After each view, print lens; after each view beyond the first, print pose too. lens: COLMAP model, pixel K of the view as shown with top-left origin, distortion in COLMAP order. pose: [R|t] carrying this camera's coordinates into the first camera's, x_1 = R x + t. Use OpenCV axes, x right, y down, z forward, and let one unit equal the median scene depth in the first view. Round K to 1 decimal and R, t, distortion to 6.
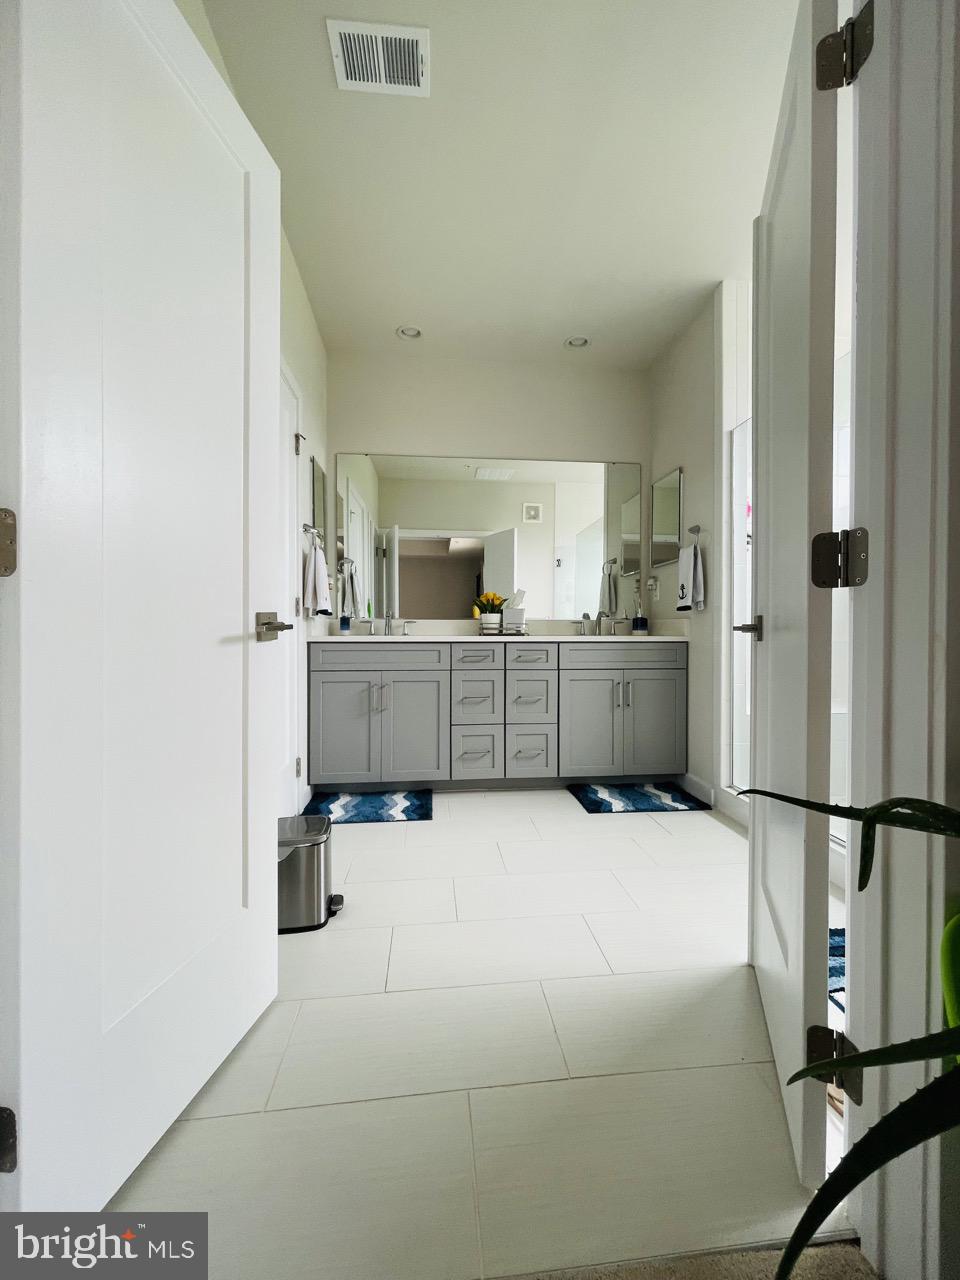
lens RADIAL K [[516.2, 0, 485.8], [0, 516.2, 634.3], [0, 0, 1]] dist [-0.000923, 0.000198]
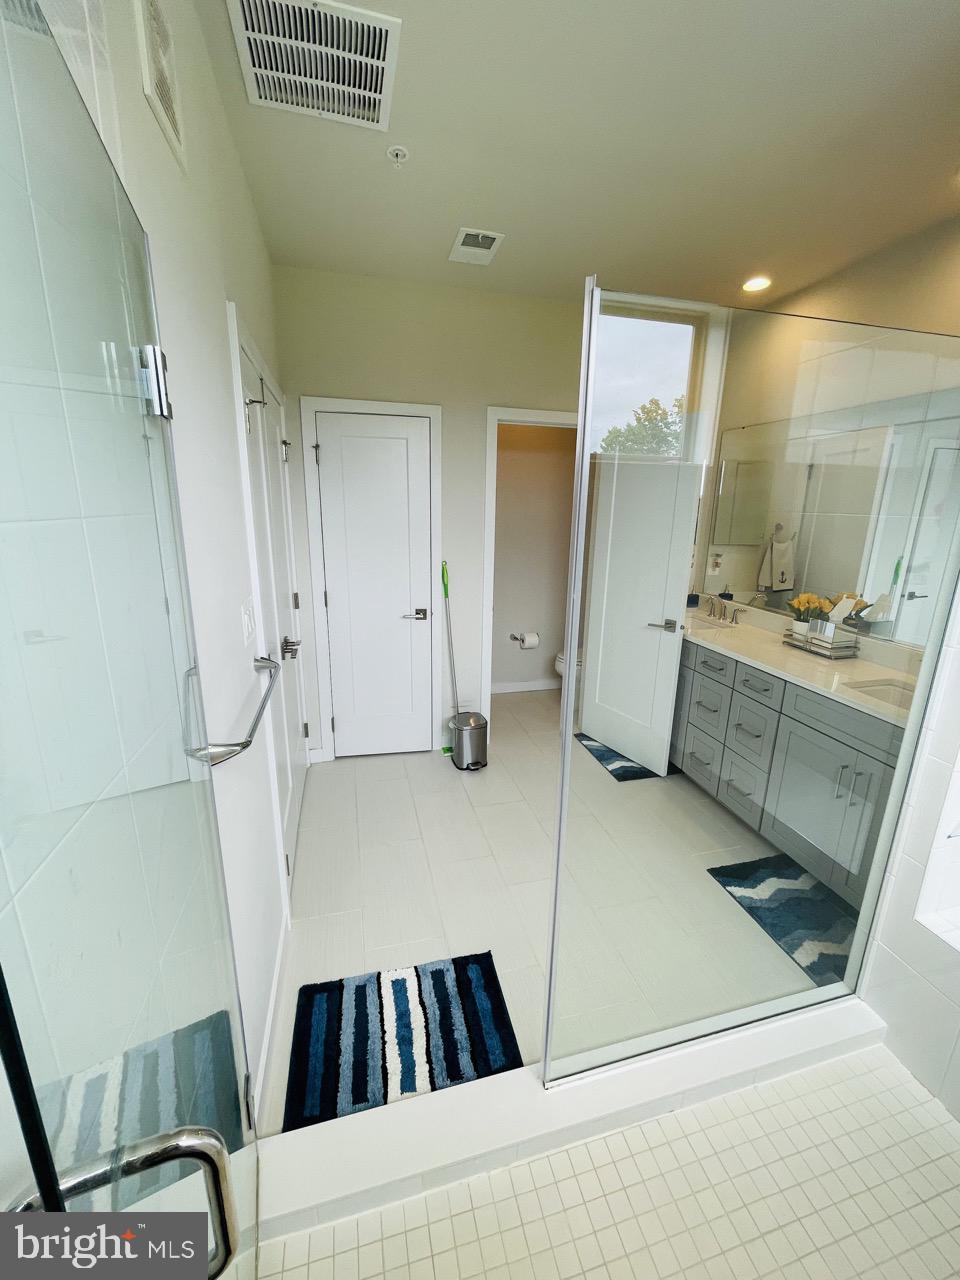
lens RADIAL K [[516.2, 0, 485.8], [0, 516.2, 634.3], [0, 0, 1]] dist [-0.000923, 0.000198]
pose [[0.154611, 0.242406, -0.957776, 0.821691], [-0.027594, 0.970114, 0.241074, -0.232328], [0.987590, -0.010843, 0.156679, 0.446230]]
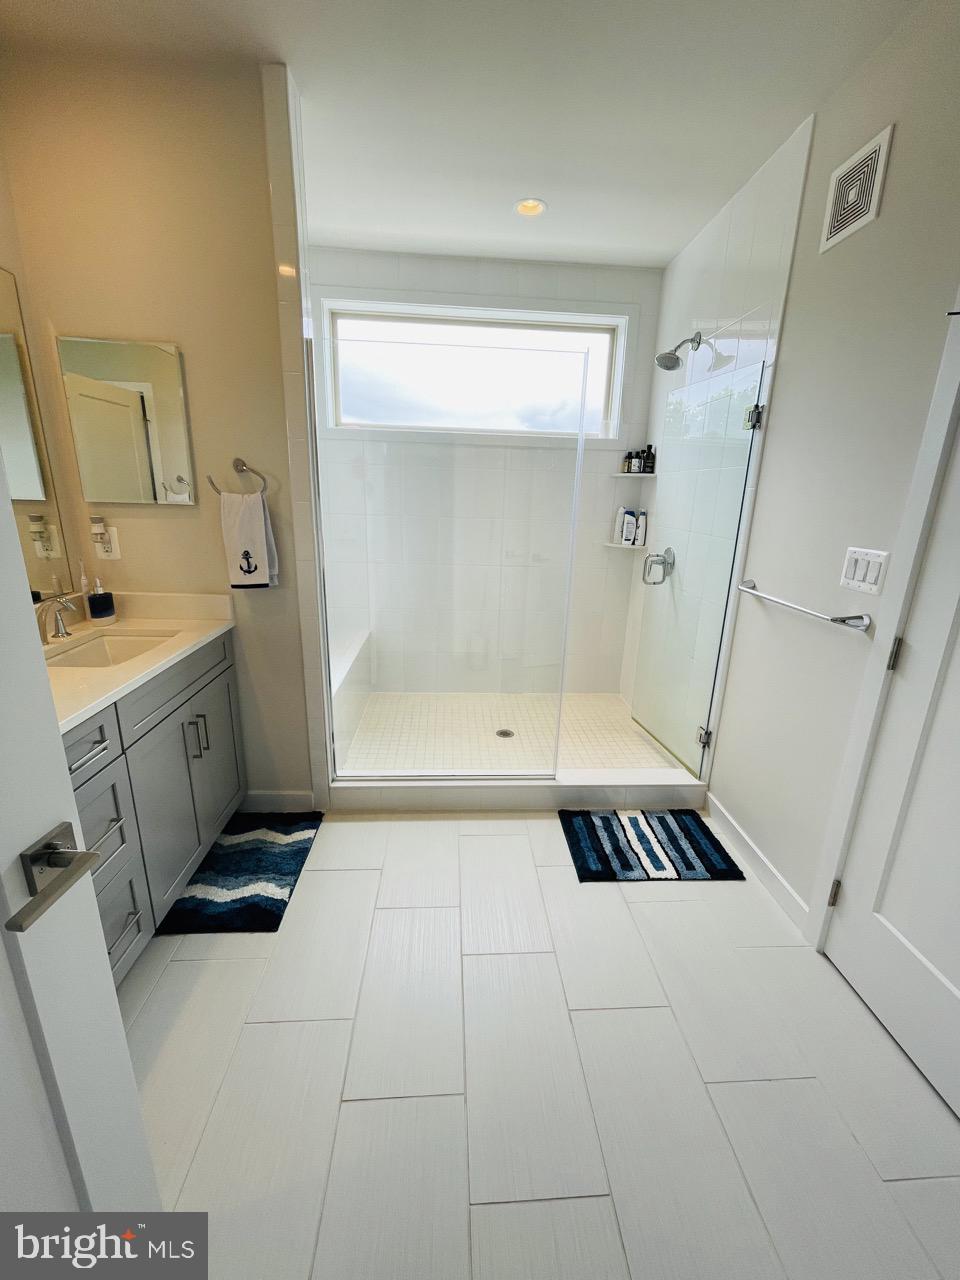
lens RADIAL K [[516.2, 0, 485.8], [0, 516.2, 634.3], [0, 0, 1]] dist [-0.000923, 0.000198]
pose [[0.043439, -0.268289, 0.962358, -0.290619], [-0.022819, 0.962750, 0.269429, -0.182853], [-0.998795, -0.033664, 0.035699, 0.661999]]
